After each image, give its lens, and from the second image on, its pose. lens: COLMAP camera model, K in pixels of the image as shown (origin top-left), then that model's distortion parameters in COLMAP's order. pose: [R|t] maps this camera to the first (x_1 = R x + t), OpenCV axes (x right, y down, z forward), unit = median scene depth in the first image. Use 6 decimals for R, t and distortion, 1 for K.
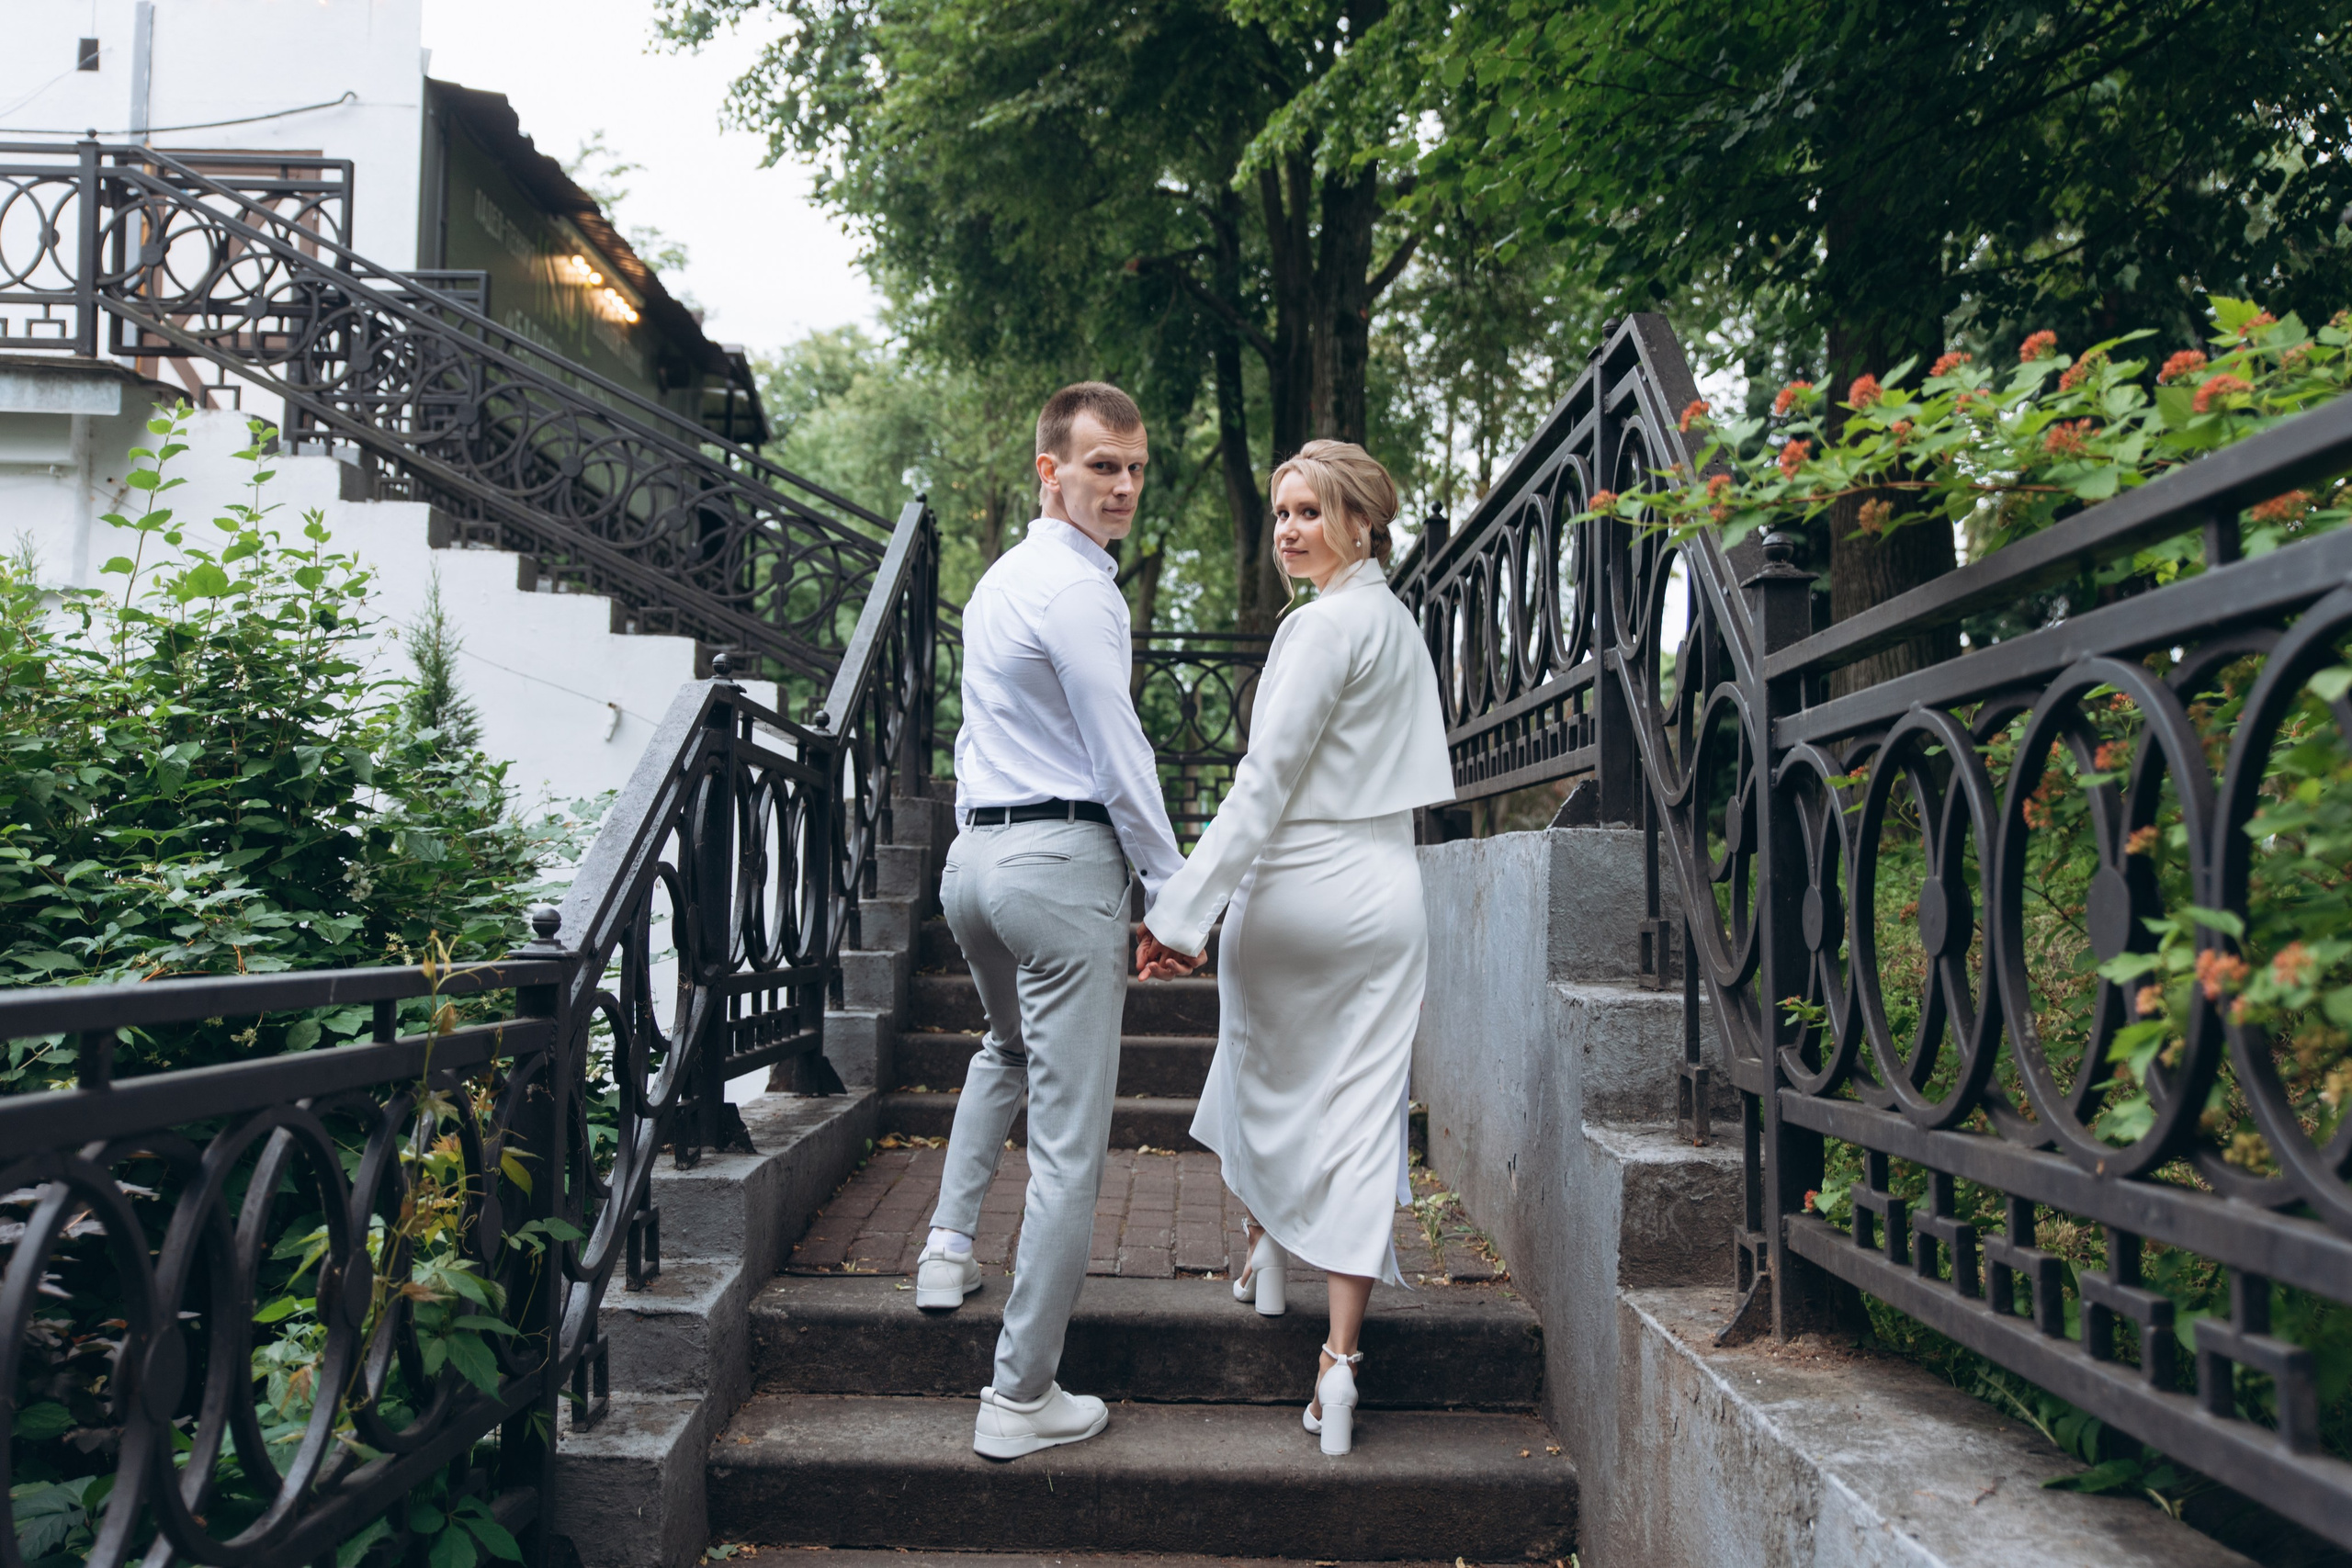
lens RADIAL K [[2215.8, 0, 1176.0], [0, 2215.8, 784.0], [0, 0, 1]] dist [-0.003899, -0.003263]
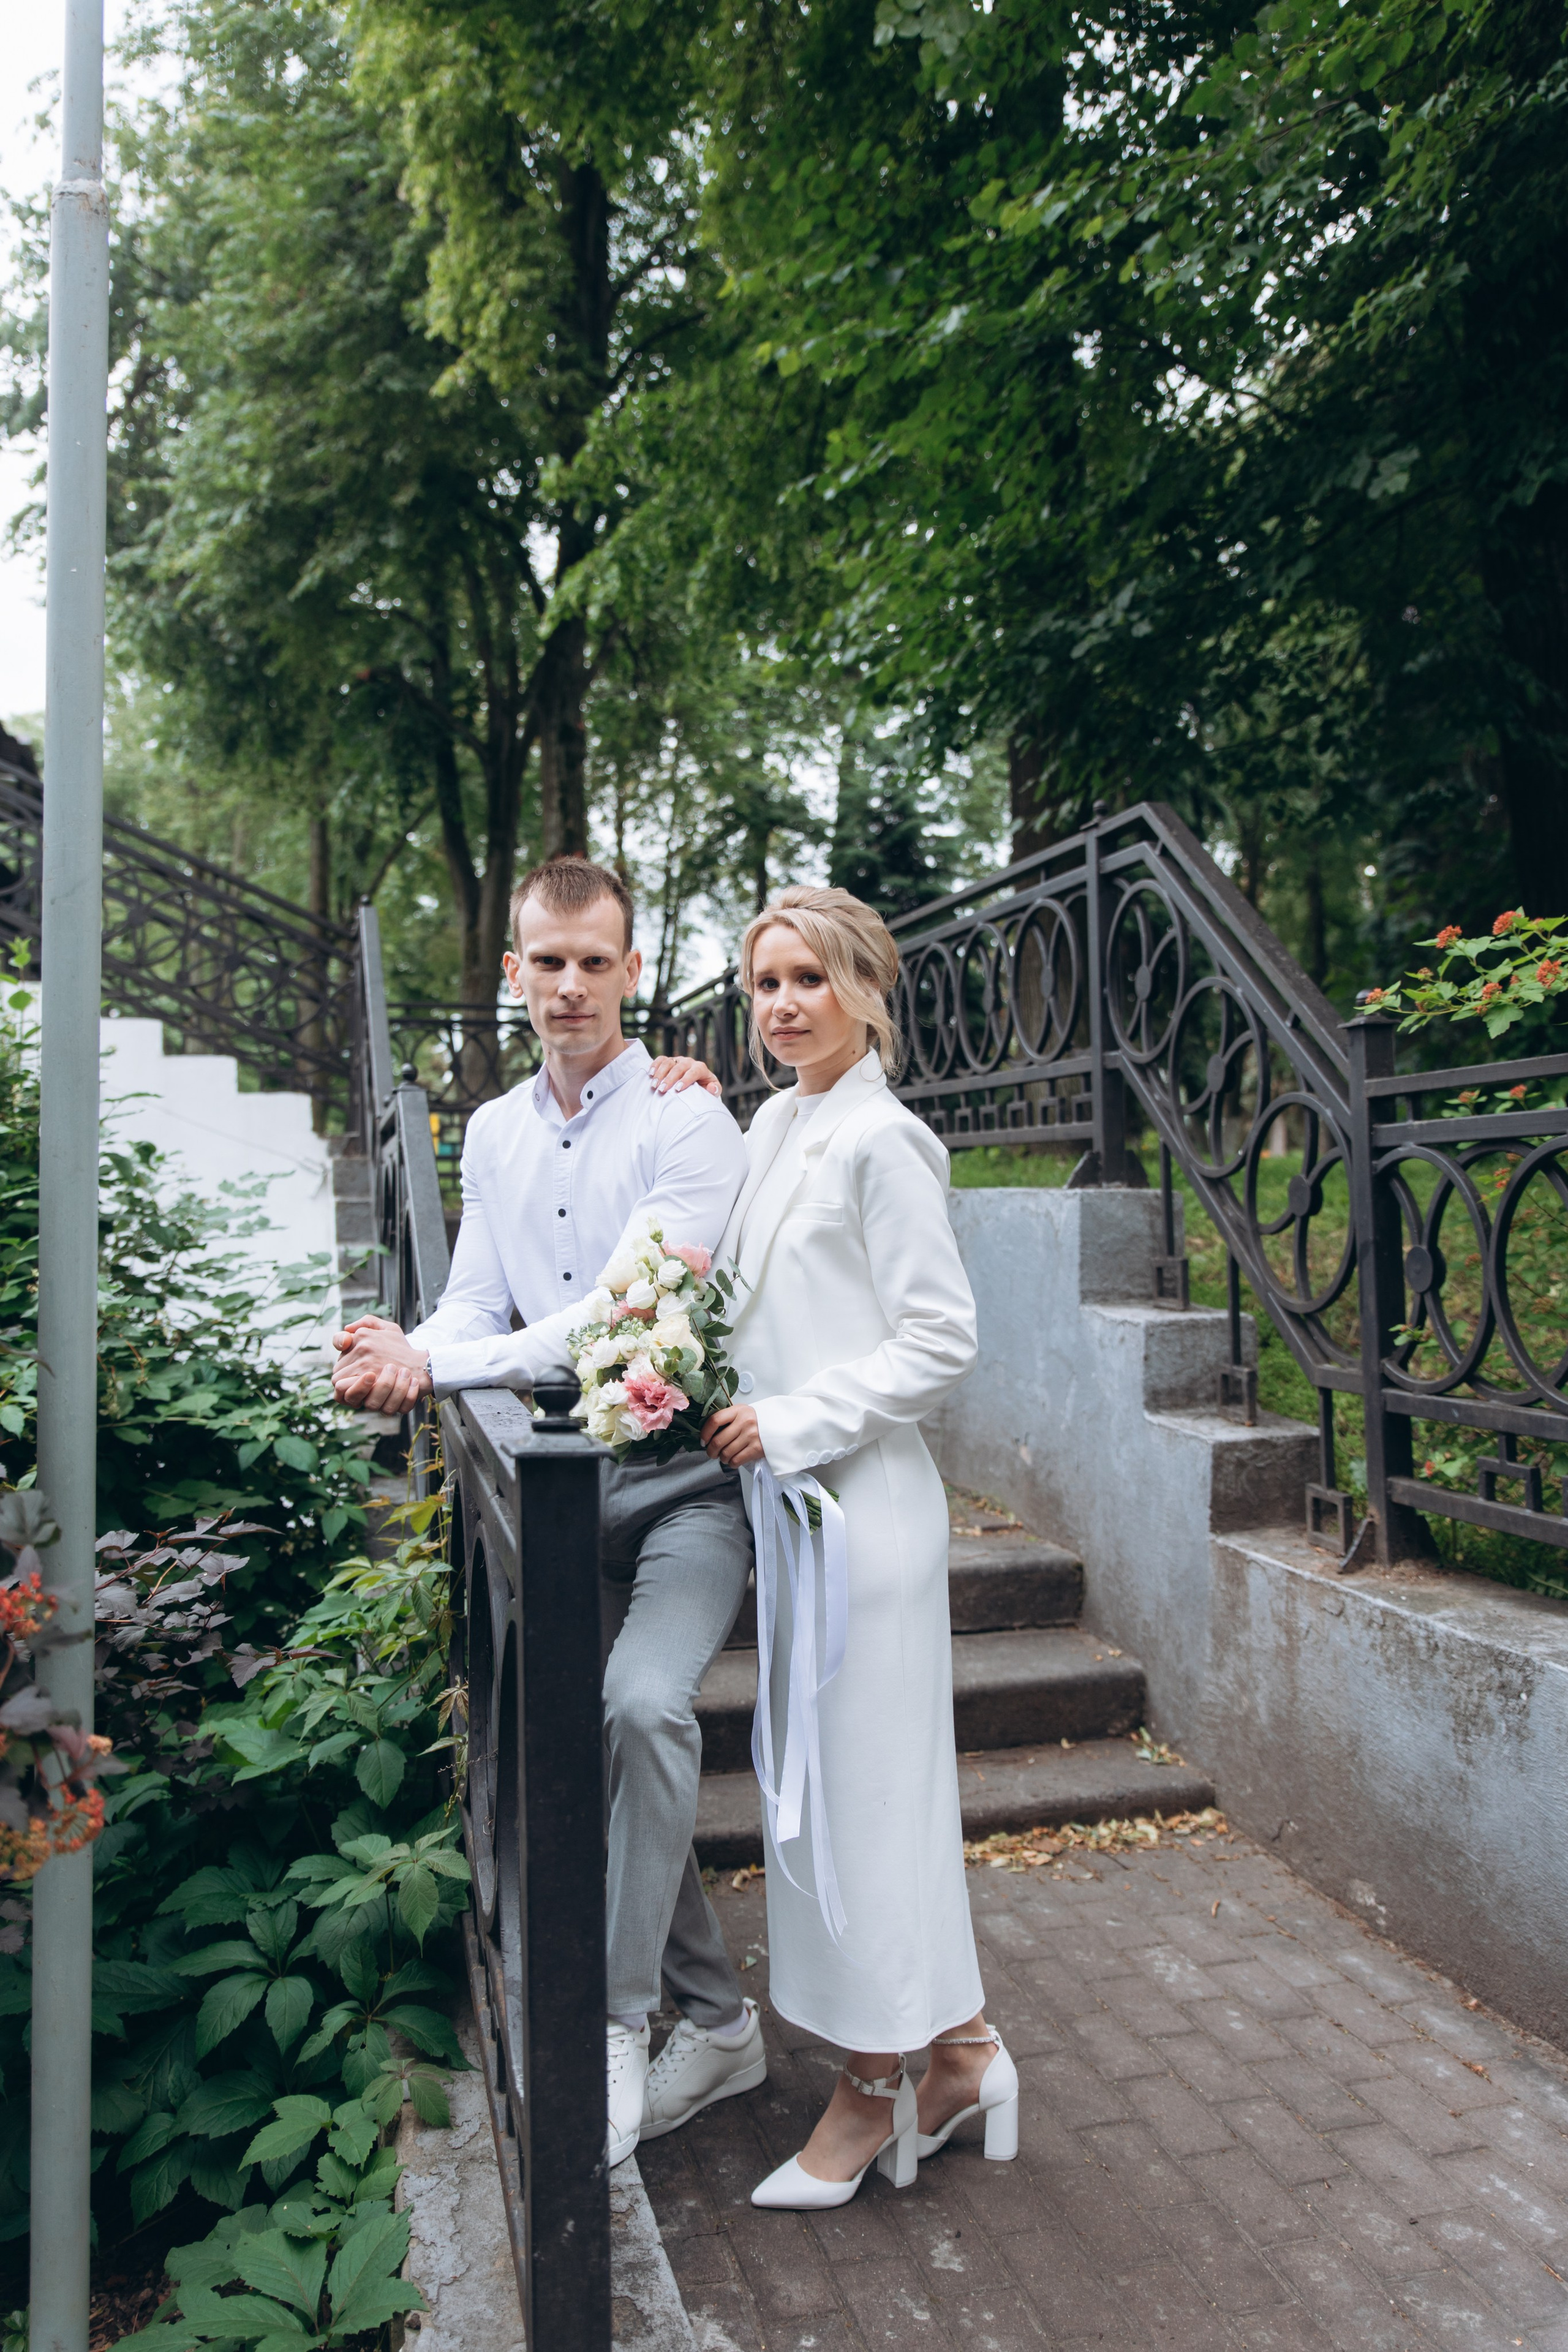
lens RADIAL K [[1825.8, 0, 784.0], [0, 1825.8, 1176.0], [0, 0, 1]] dist [-0.040329, 0.000955]
pose [[0.970724, -0.027044, 0.238671, -0.262349], [0.017240, 0.998923, 0.043070, -0.037655], [-0.239578, -0.037694, 0.970145, -0.012772]]
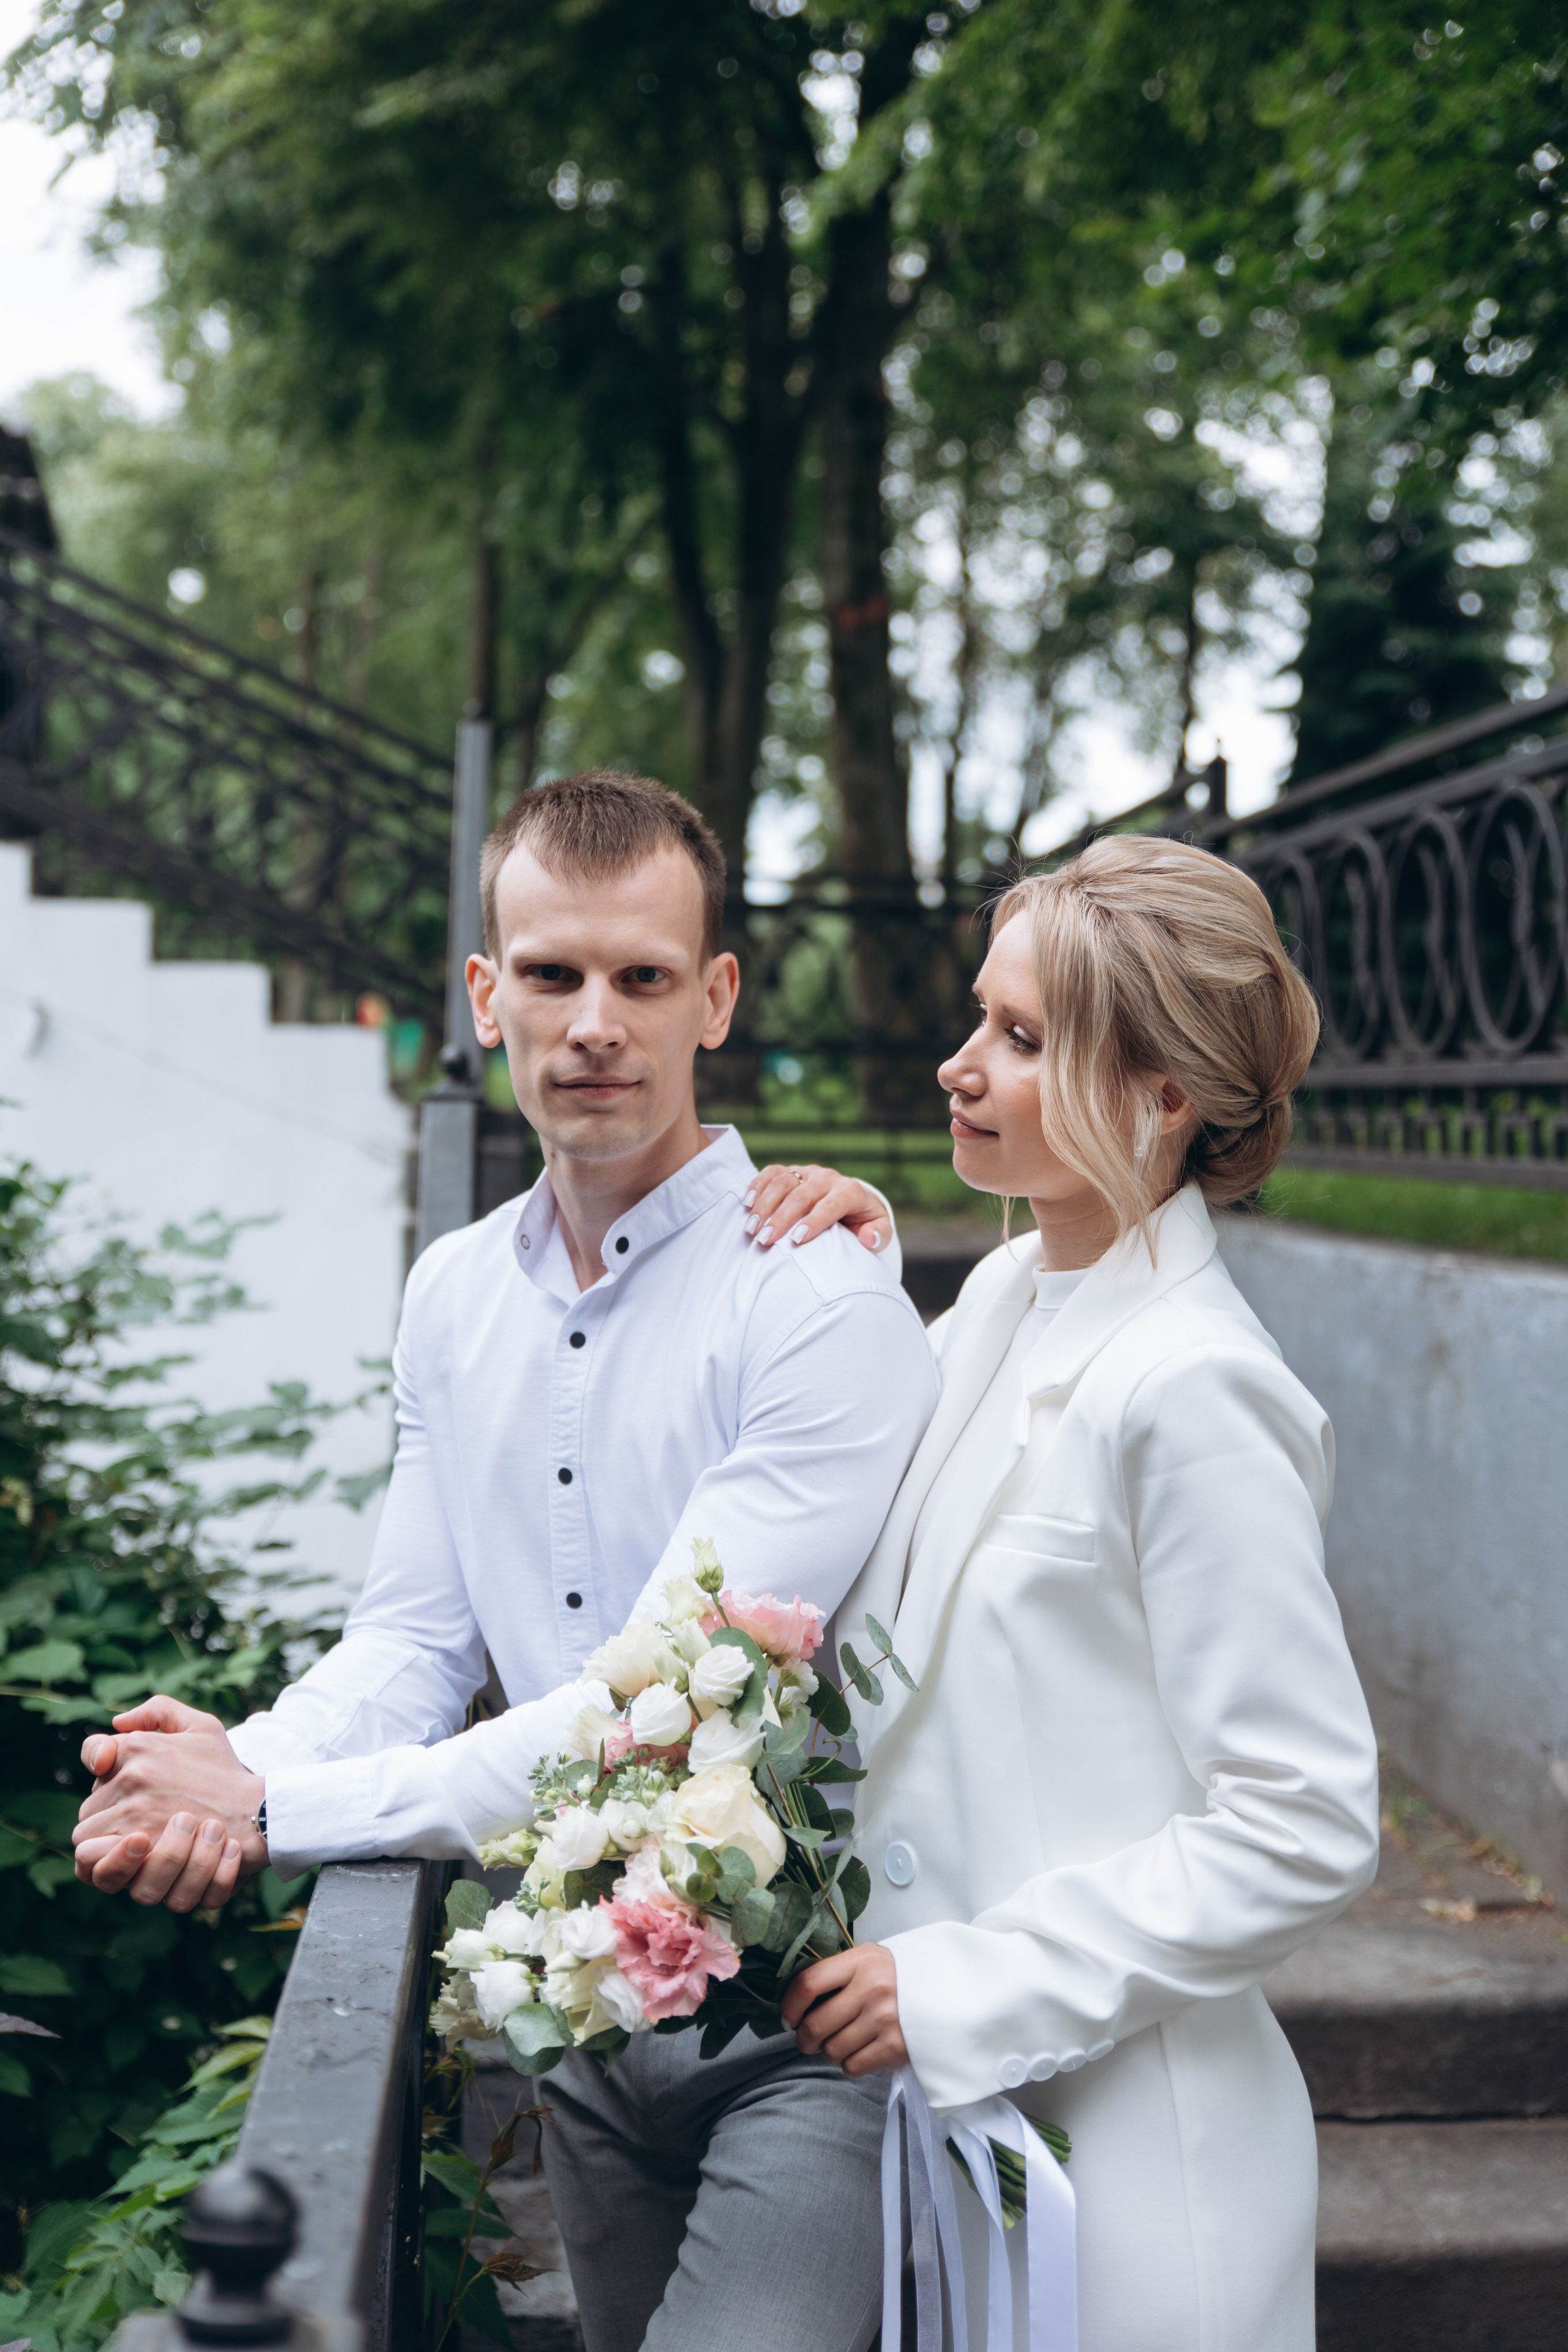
lens RADIAL K [[2912.0, 0, 784.0], [0, 2912.0, 1176.0], [0, 0, 1]] dist [0.016722, -0.039699]
pose [[0.995920, -0.011487, 0.089510, -0.195339], [0.005486, 0.997738, 0.067000, -0.084001], [-0.090077, -0.066236, 0.993730, 0.107568]]
